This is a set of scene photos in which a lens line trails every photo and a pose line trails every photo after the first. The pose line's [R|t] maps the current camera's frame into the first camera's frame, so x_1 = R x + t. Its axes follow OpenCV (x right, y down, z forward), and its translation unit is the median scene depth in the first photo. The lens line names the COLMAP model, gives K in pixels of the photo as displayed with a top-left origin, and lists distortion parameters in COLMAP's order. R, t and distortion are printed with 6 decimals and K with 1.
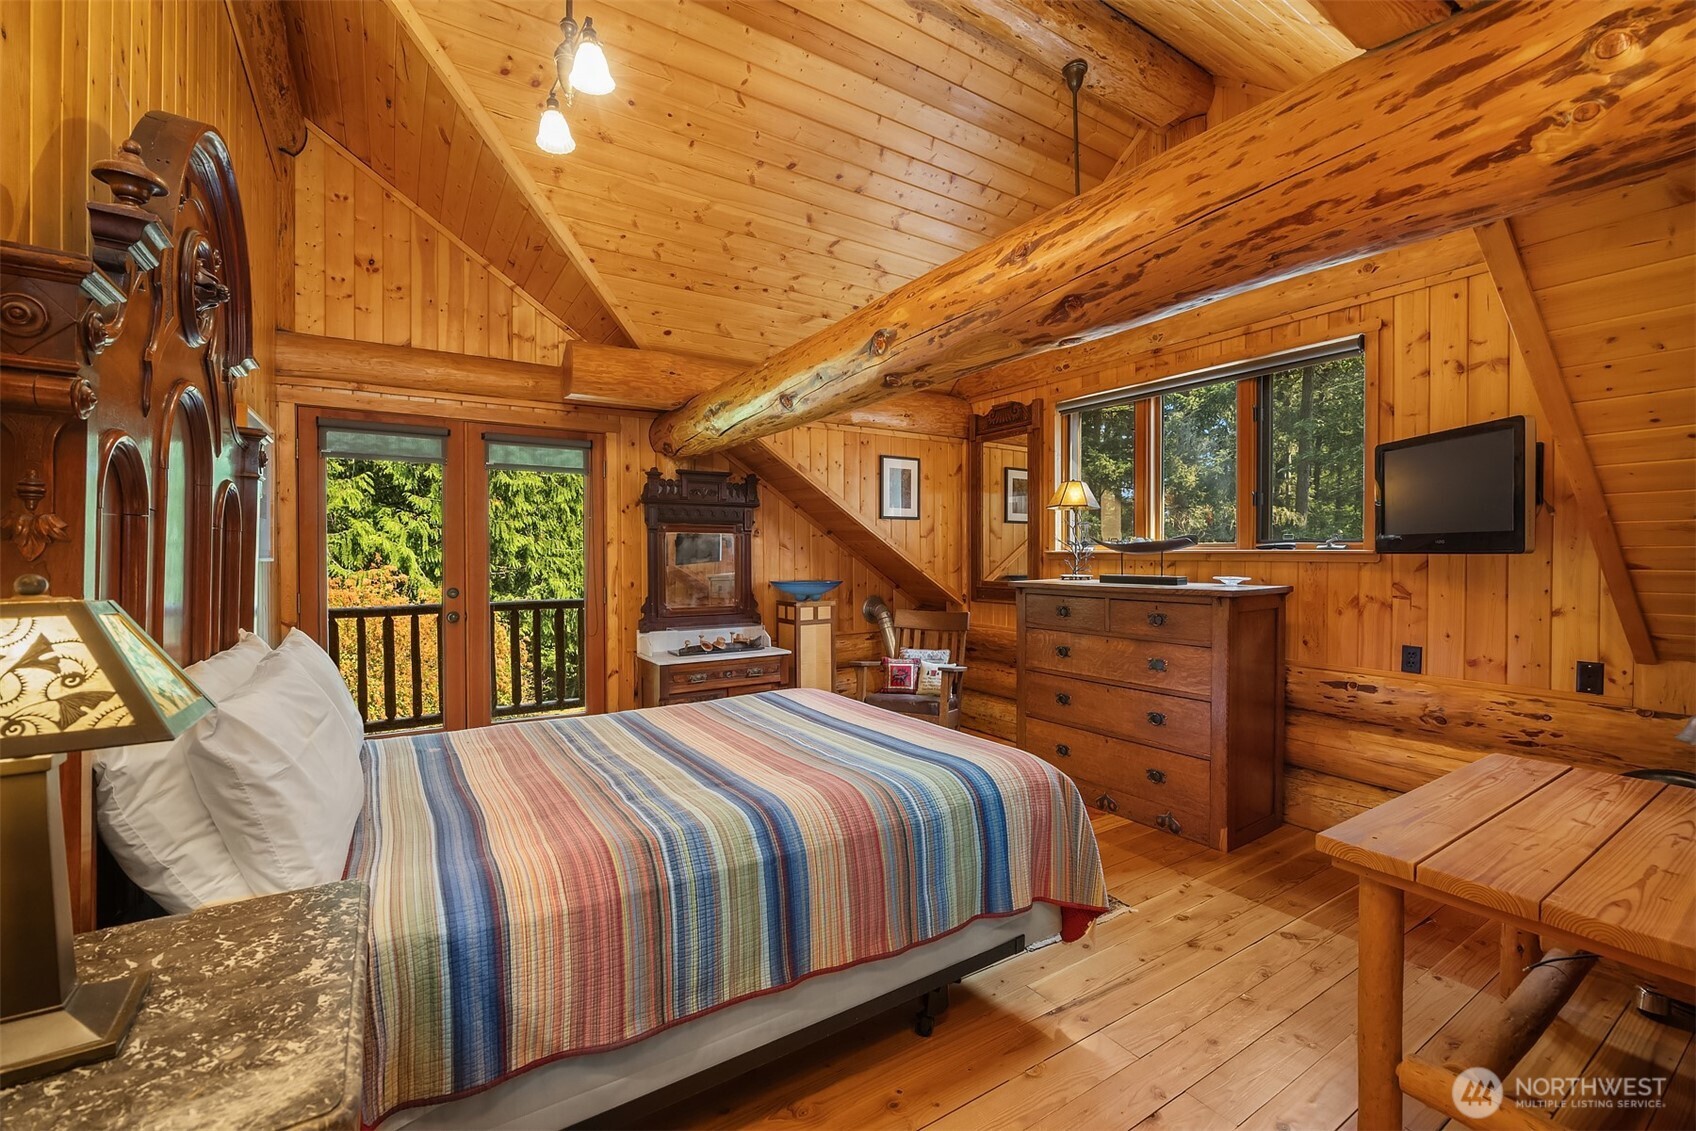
lens RADIAL K [[706.3, 0, 848.0], [0, 706.3, 565.5], [0, 0, 1]] dist [-0.000339, -0.000016]
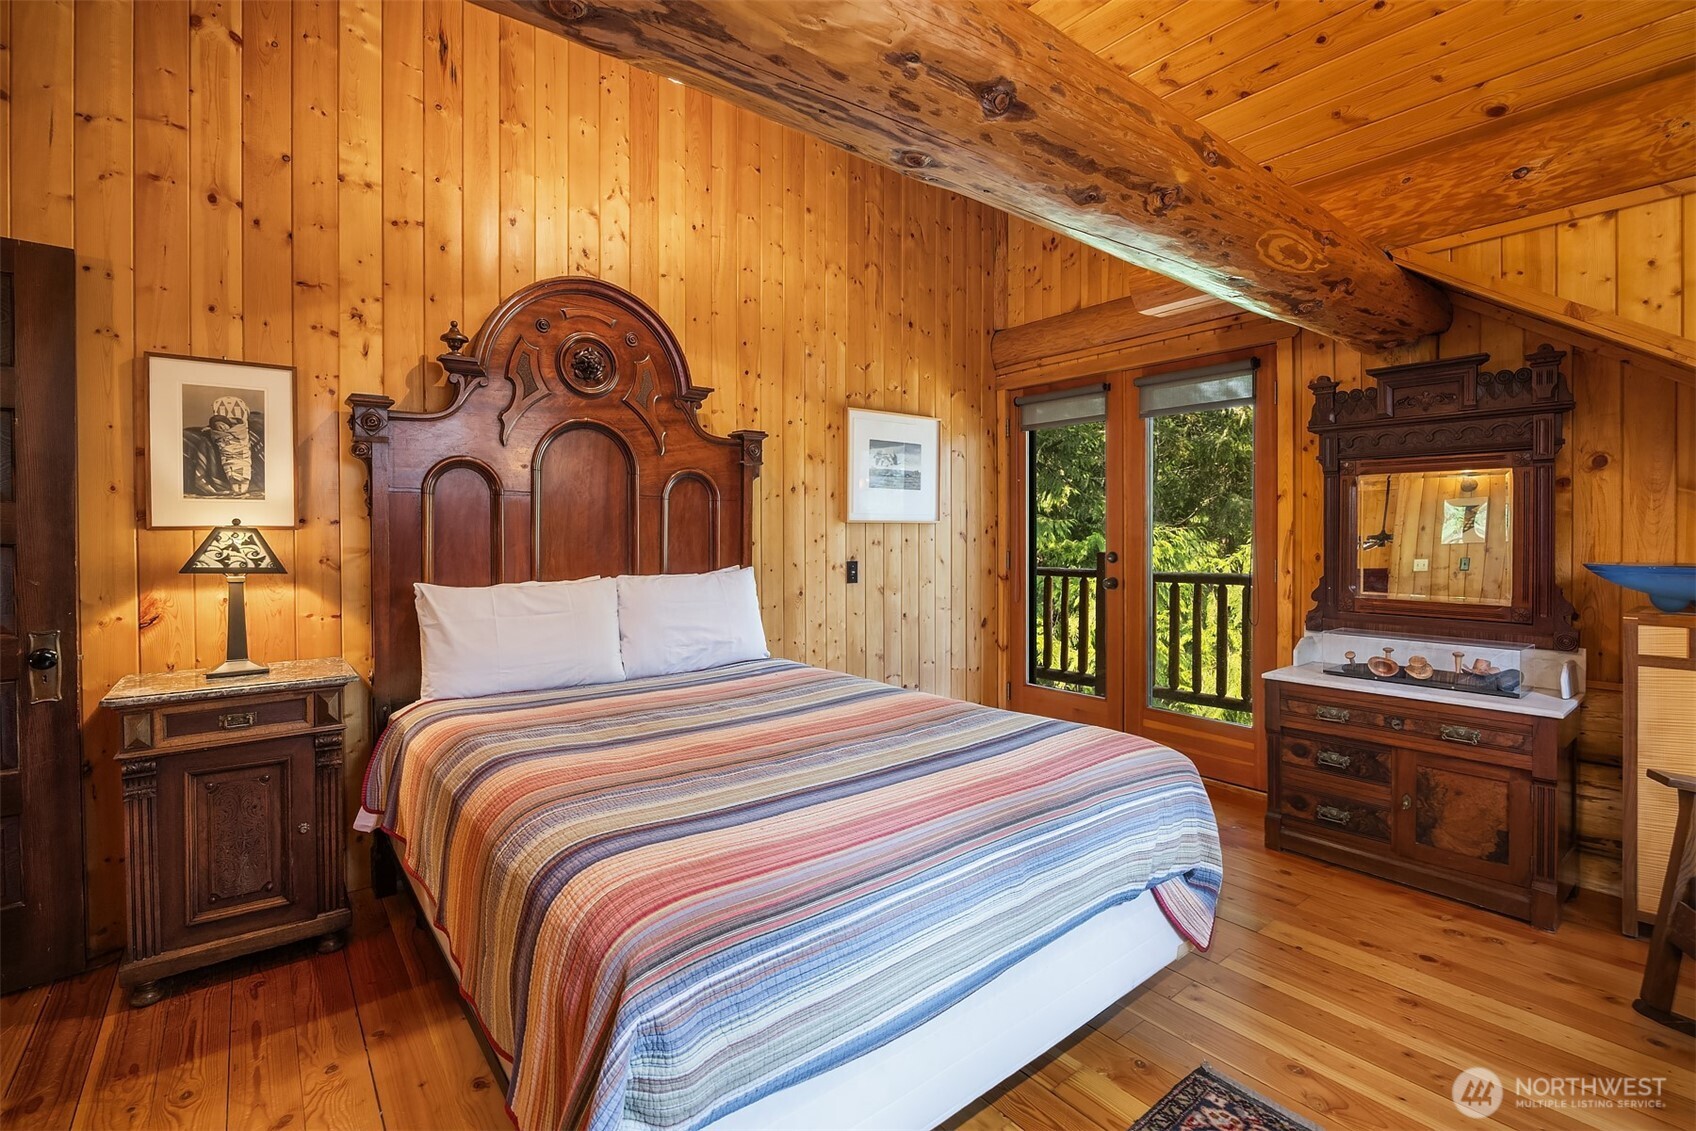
lens RADIAL K [[766.4, 0, 845.8], [0, 766.4, 558.2], [0, 0, 1]] dist [-0.000005, 0.000056]
pose [[0.095134, 0.037236, -0.994768, 0.385098], [-0.008150, 0.999296, 0.036626, 0.004640], [0.995431, 0.004623, 0.095371, 0.498742]]
